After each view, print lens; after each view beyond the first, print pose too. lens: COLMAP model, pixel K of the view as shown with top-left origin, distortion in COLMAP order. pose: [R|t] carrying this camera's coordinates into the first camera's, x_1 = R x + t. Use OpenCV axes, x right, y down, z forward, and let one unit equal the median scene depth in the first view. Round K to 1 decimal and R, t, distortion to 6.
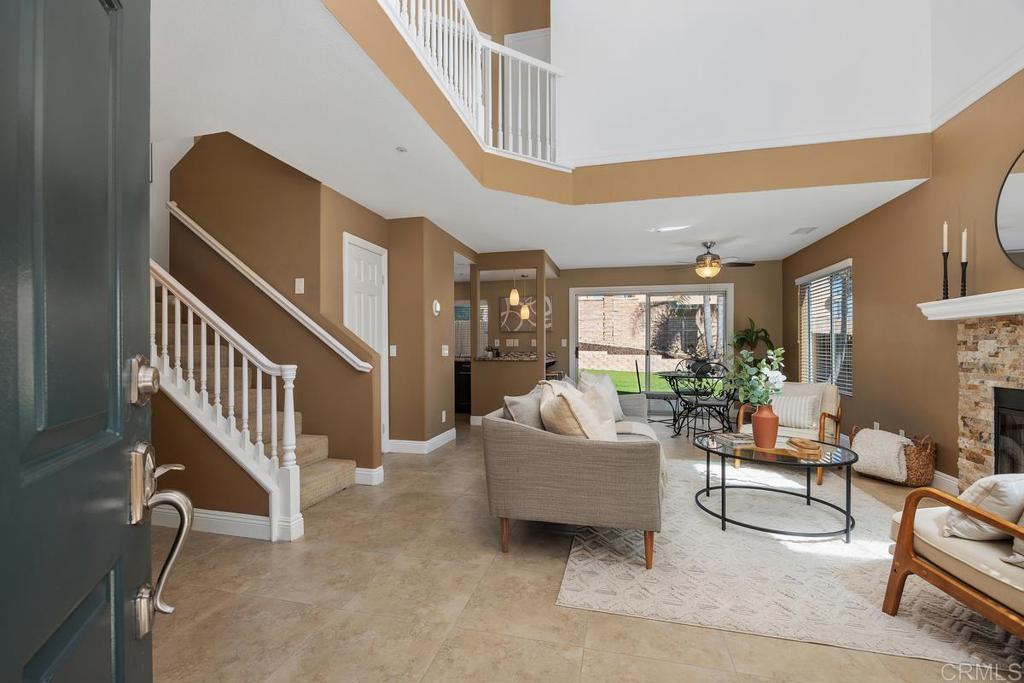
lens RADIAL K [[439.2, 0, 510.2], [0, 439.2, 344.7], [0, 0, 1]] dist [-0.001304, 0.000043]
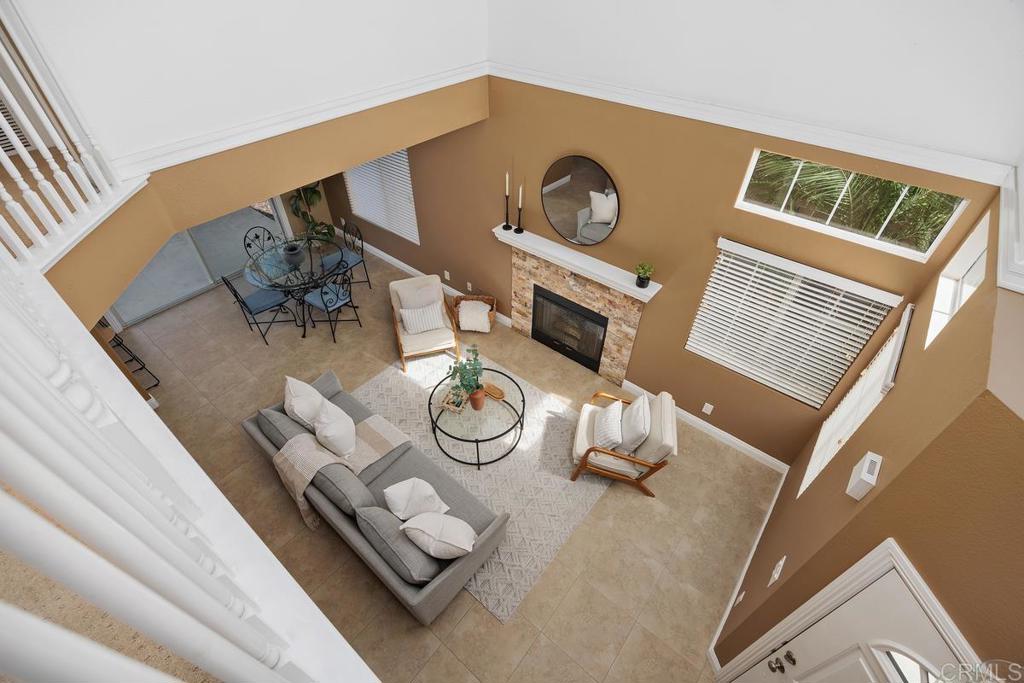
lens RADIAL K [[459.2, 0, 507.3], [0, 459.2, 342.2], [0, 0, 1]] dist [-0.002029, -0.000015]
pose [[0.414735, -0.614619, 0.670998, -0.269957], [-0.004049, 0.736154, 0.676802, -0.930949], [-0.909933, -0.283410, 0.302820, 0.488522]]
